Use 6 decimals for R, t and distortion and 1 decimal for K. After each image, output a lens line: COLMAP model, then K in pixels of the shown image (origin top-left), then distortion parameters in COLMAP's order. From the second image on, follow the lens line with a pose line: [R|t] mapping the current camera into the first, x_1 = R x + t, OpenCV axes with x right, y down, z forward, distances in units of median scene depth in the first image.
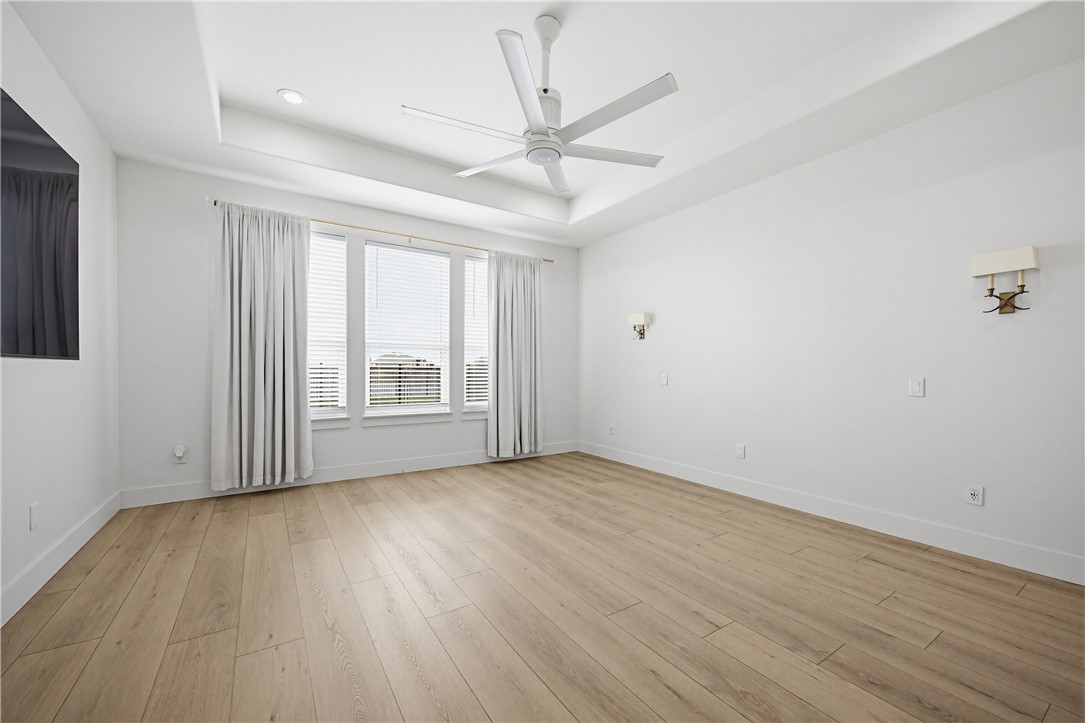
lens RADIAL K [[436.5, 0, 545.1], [0, 436.5, 365.5], [0, 0, 1]] dist [0.000620, -0.000156]
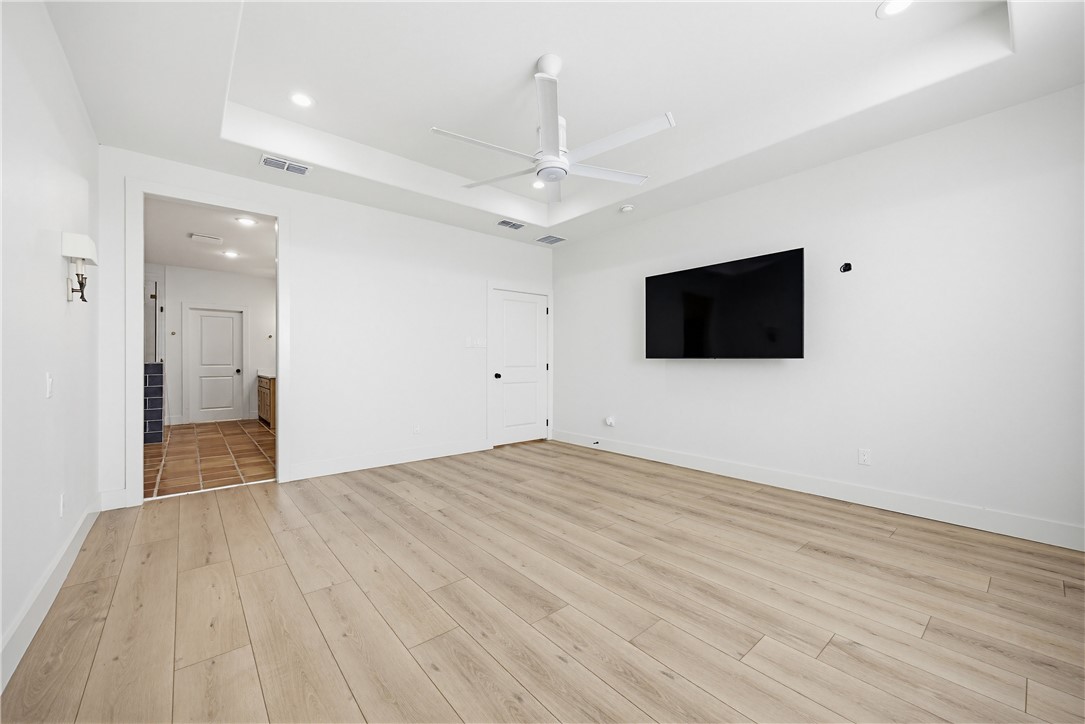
lens RADIAL K [[423.3, 0, 542.5], [0, 423.3, 362.0], [0, 0, 1]] dist [0.001014, 0.000036]
pose [[-0.992656, -0.007470, -0.120739, 0.125634], [-0.006520, 0.999945, -0.008257, 0.014341], [0.120794, -0.007410, -0.992650, 1.726292]]
